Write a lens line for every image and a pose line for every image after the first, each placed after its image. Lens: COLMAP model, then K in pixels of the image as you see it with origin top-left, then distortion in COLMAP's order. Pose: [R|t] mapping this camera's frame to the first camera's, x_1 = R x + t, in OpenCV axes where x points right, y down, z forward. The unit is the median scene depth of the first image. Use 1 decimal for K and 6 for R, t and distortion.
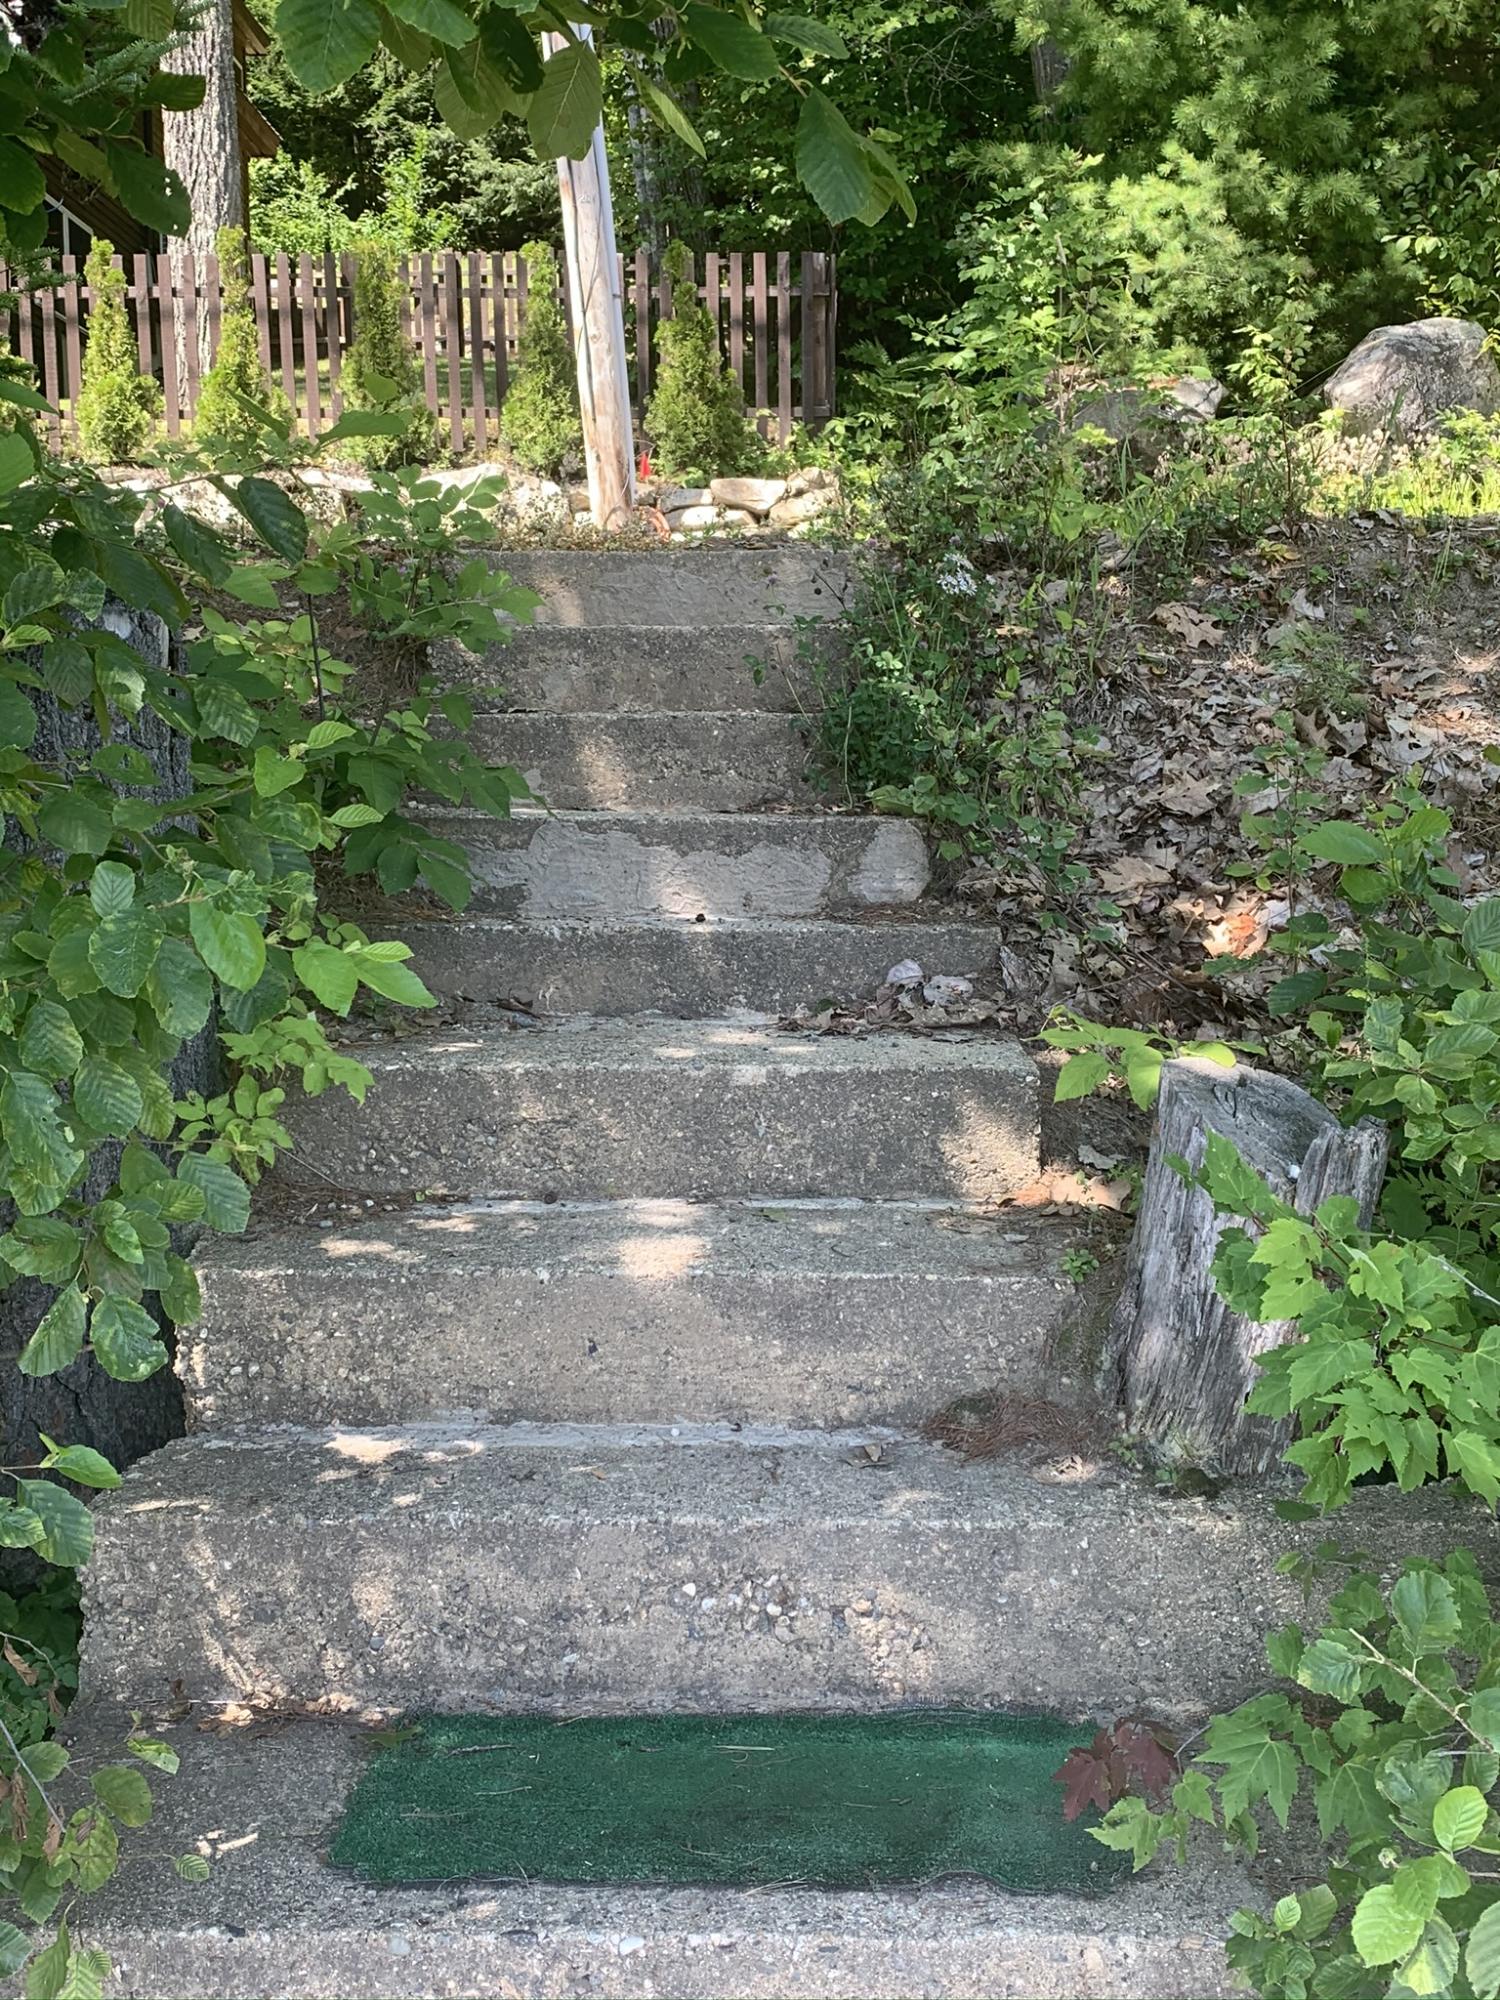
lens RADIAL K [[2108.6, 0, 750.0], [0, 2108.6, 1000.0], [0, 0, 1]] dist [-0.015022, -0.016881]
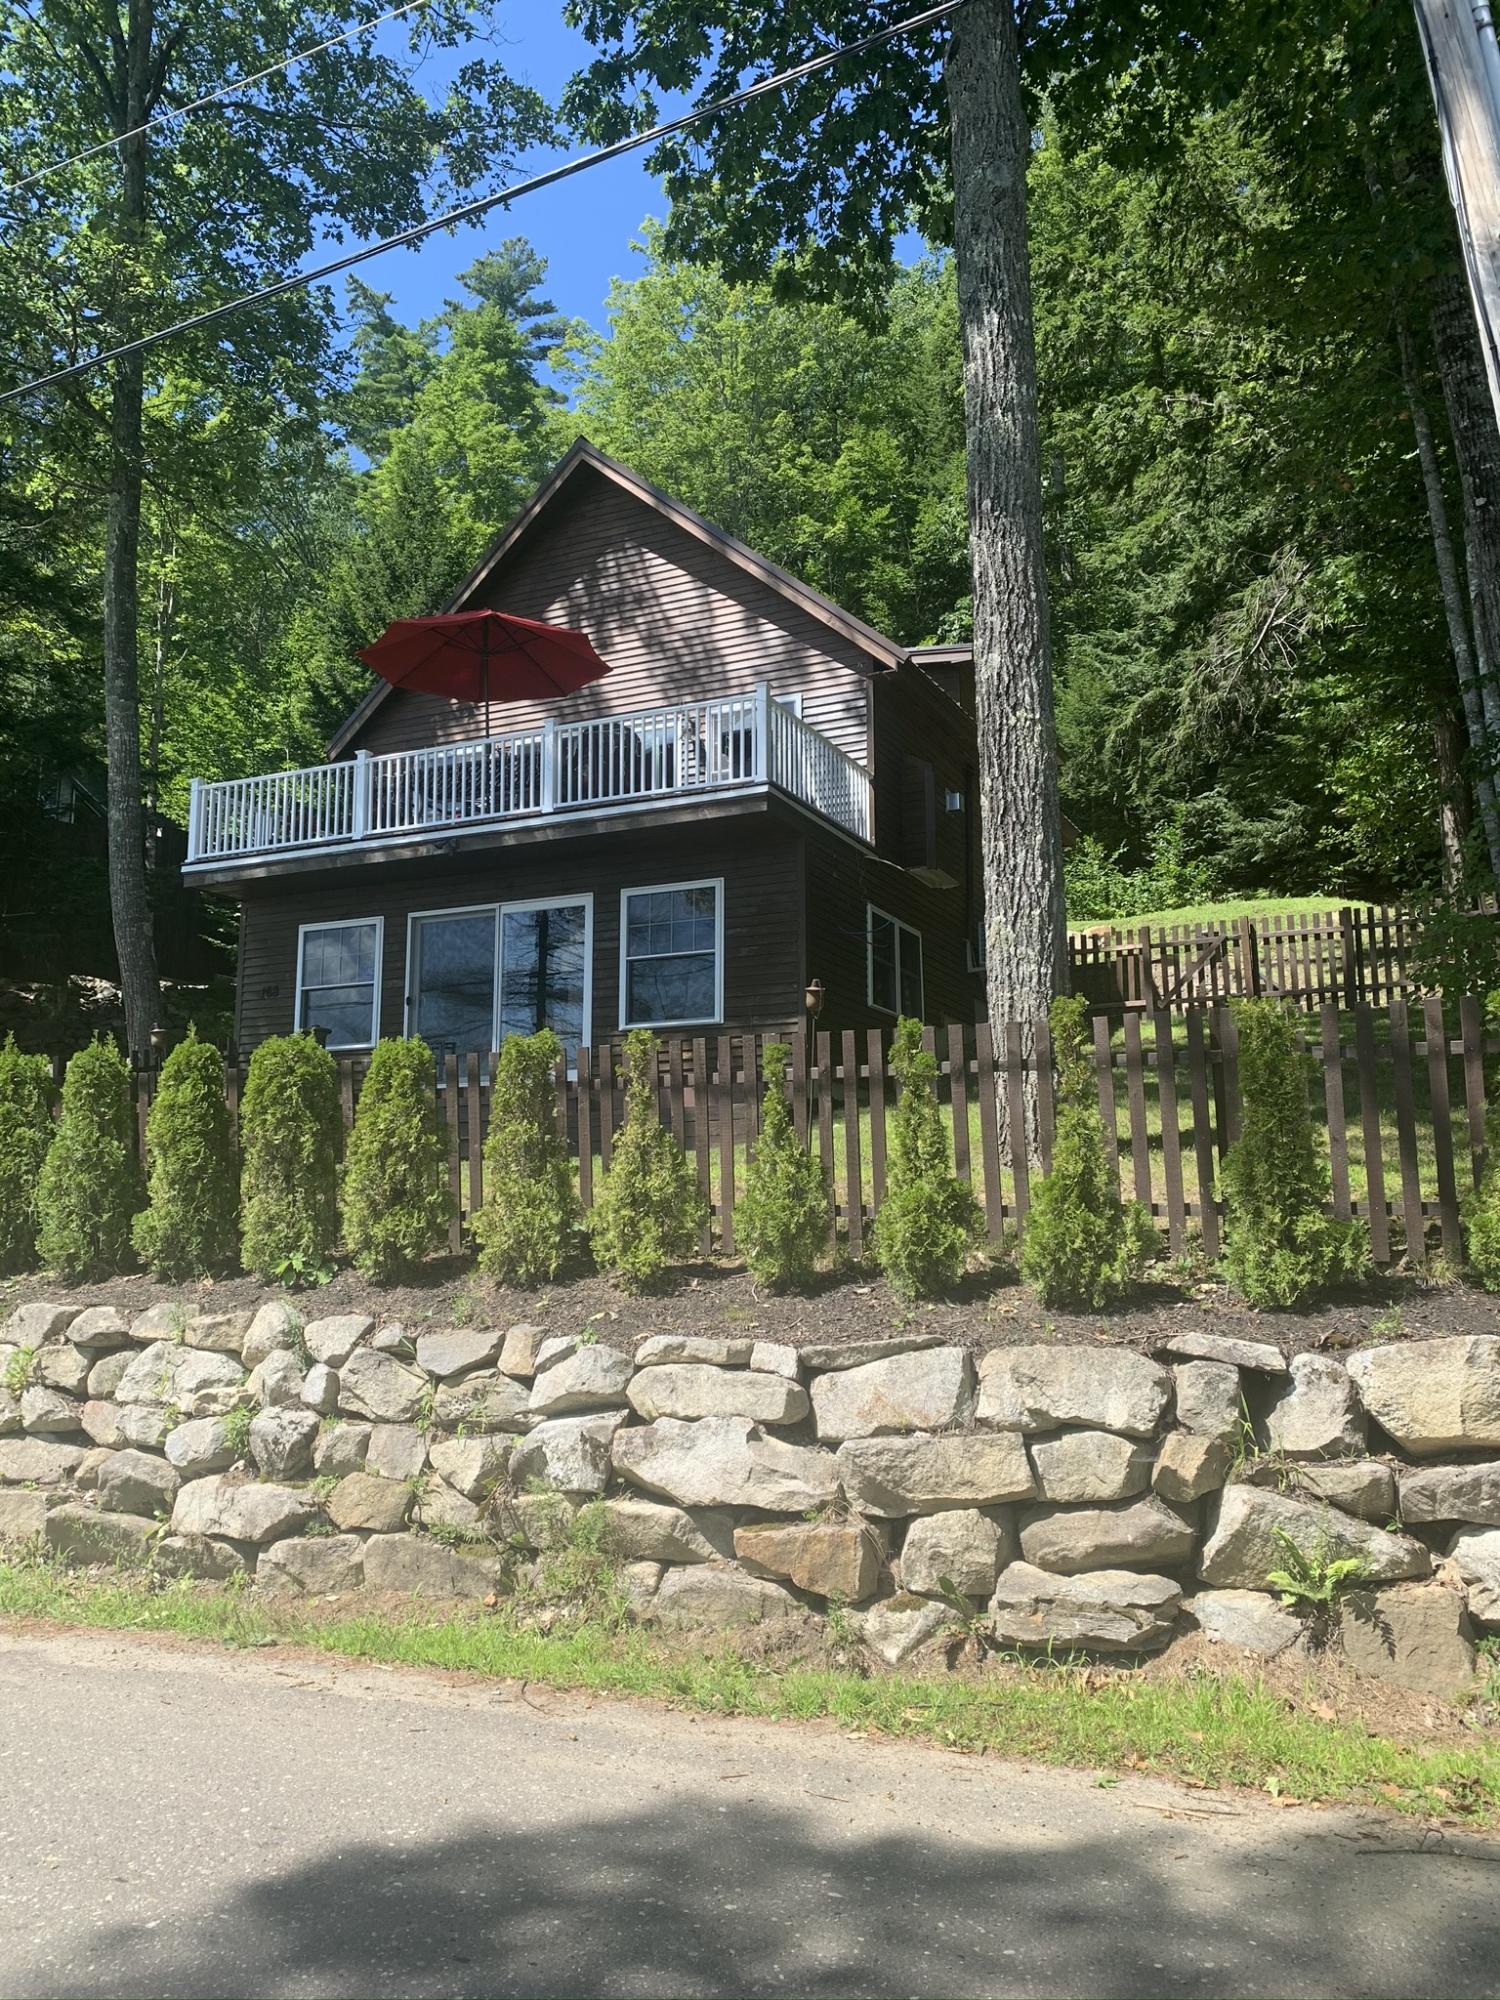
lens RADIAL K [[1491.5, 0, 750.0], [0, 1491.5, 1000.0], [0, 0, 1]] dist [0.037116, -0.039120]
pose [[0.912907, -0.061001, -0.403584, -0.036669], [-0.046059, 0.967058, -0.250353, -0.061845], [0.405561, 0.247137, 0.880025, 0.129552]]
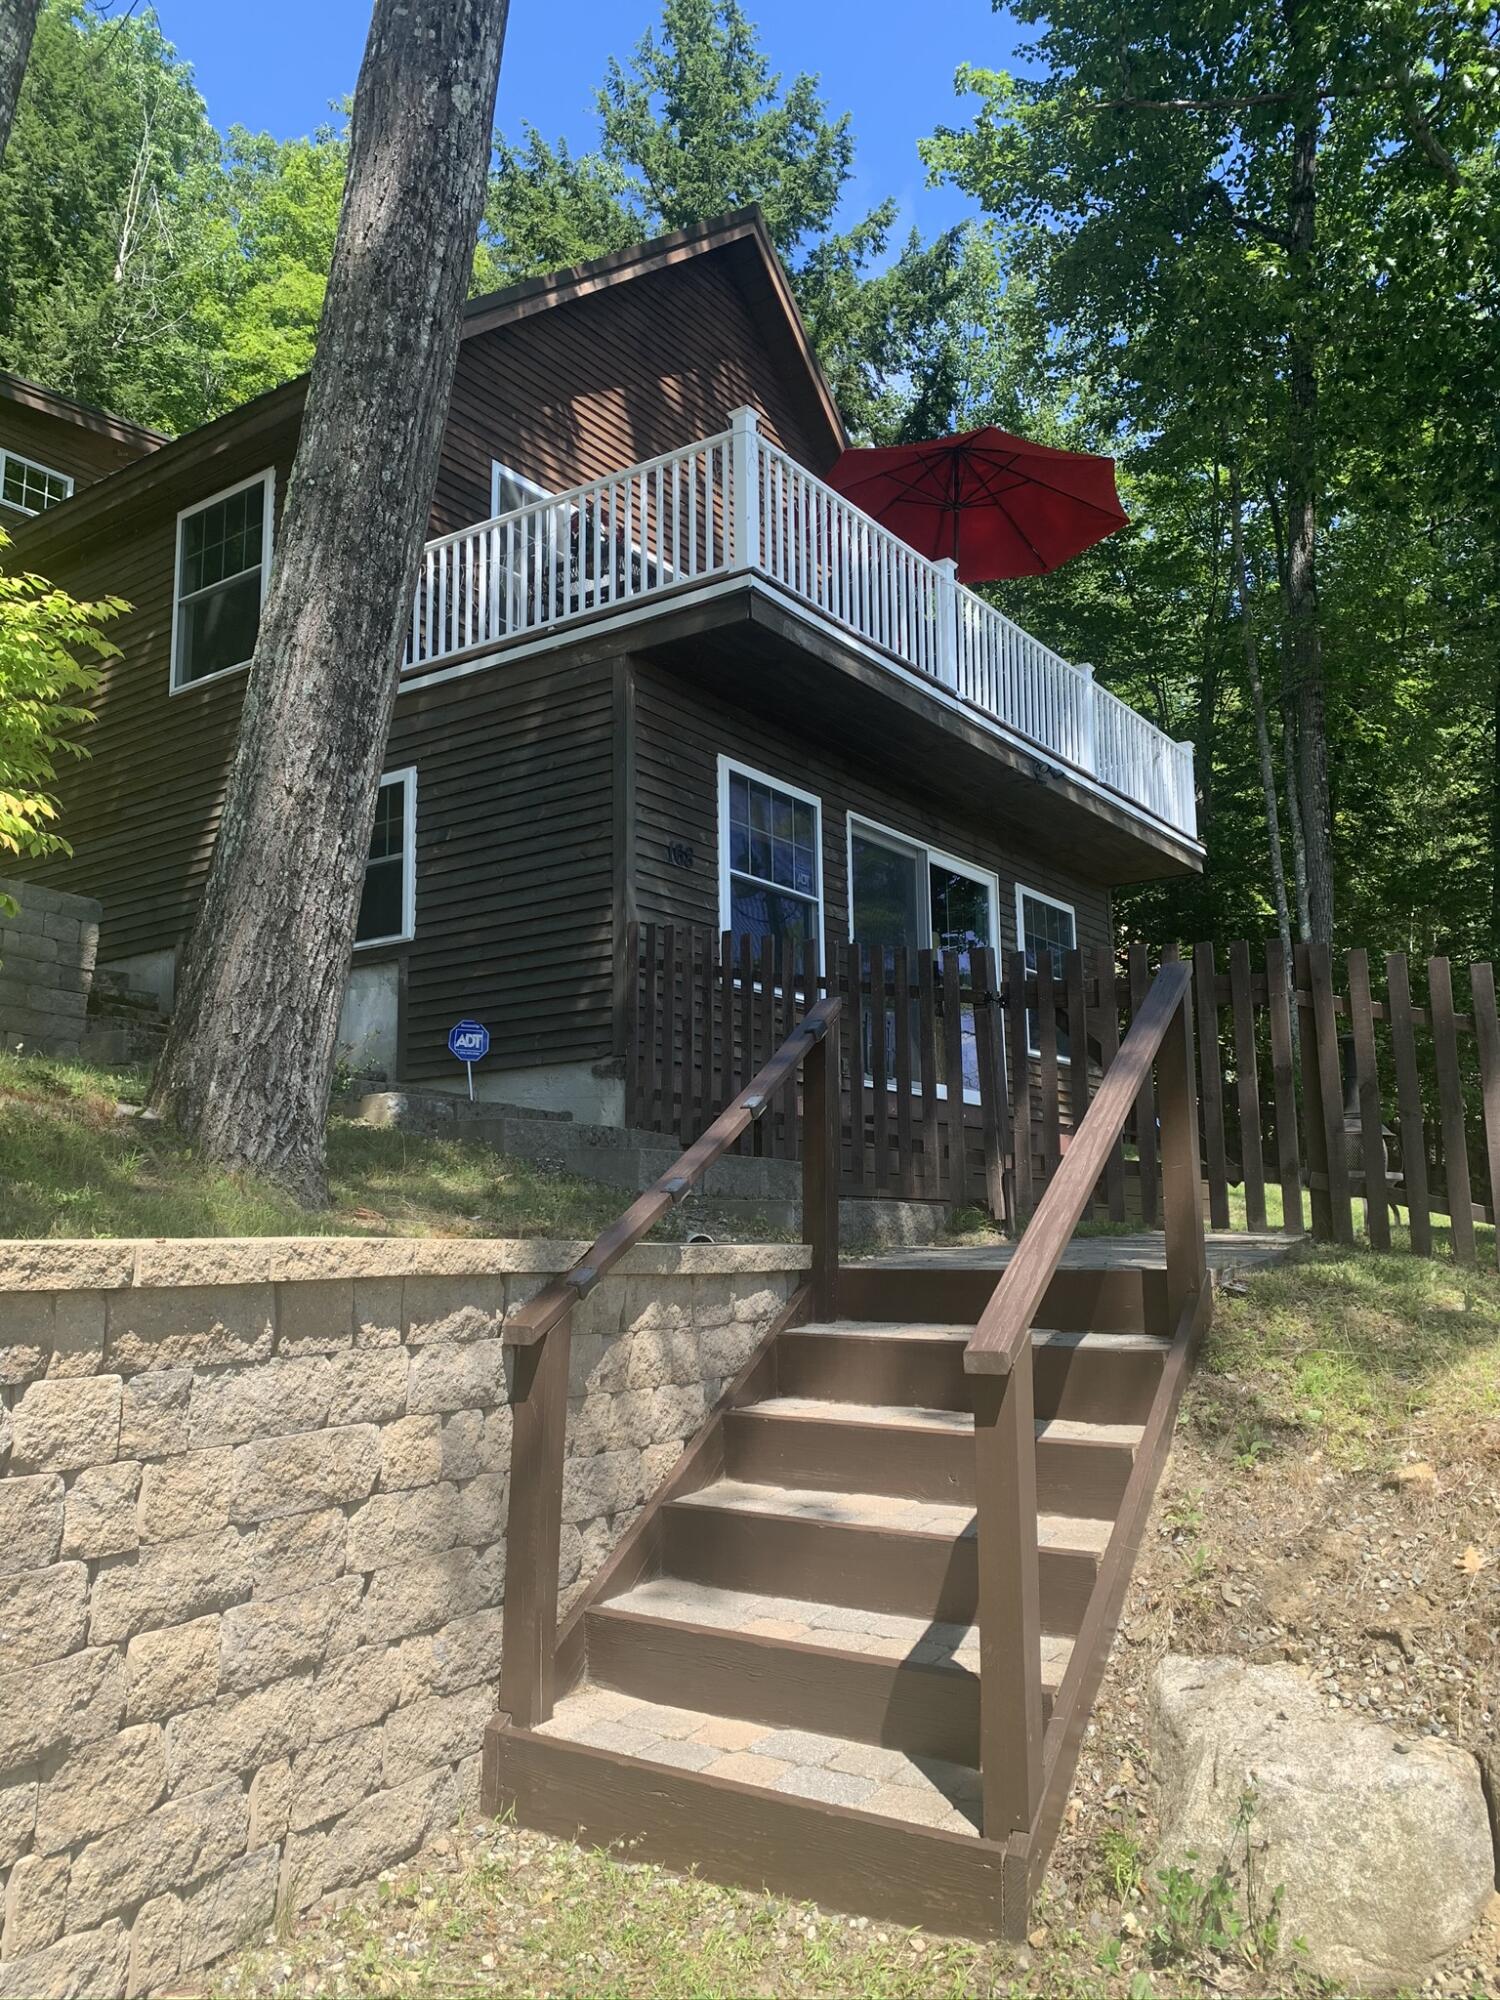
lens RADIAL K [[1501.2, 0, 750.0], [0, 1501.2, 1000.0], [0, 0, 1]] dist [0.121224, -0.240147]
pose [[0.565223, 0.136293, 0.813601, -0.462849], [0.094589, 0.969045, -0.228046, -0.088537], [-0.819497, 0.205855, 0.534835, 0.306095]]
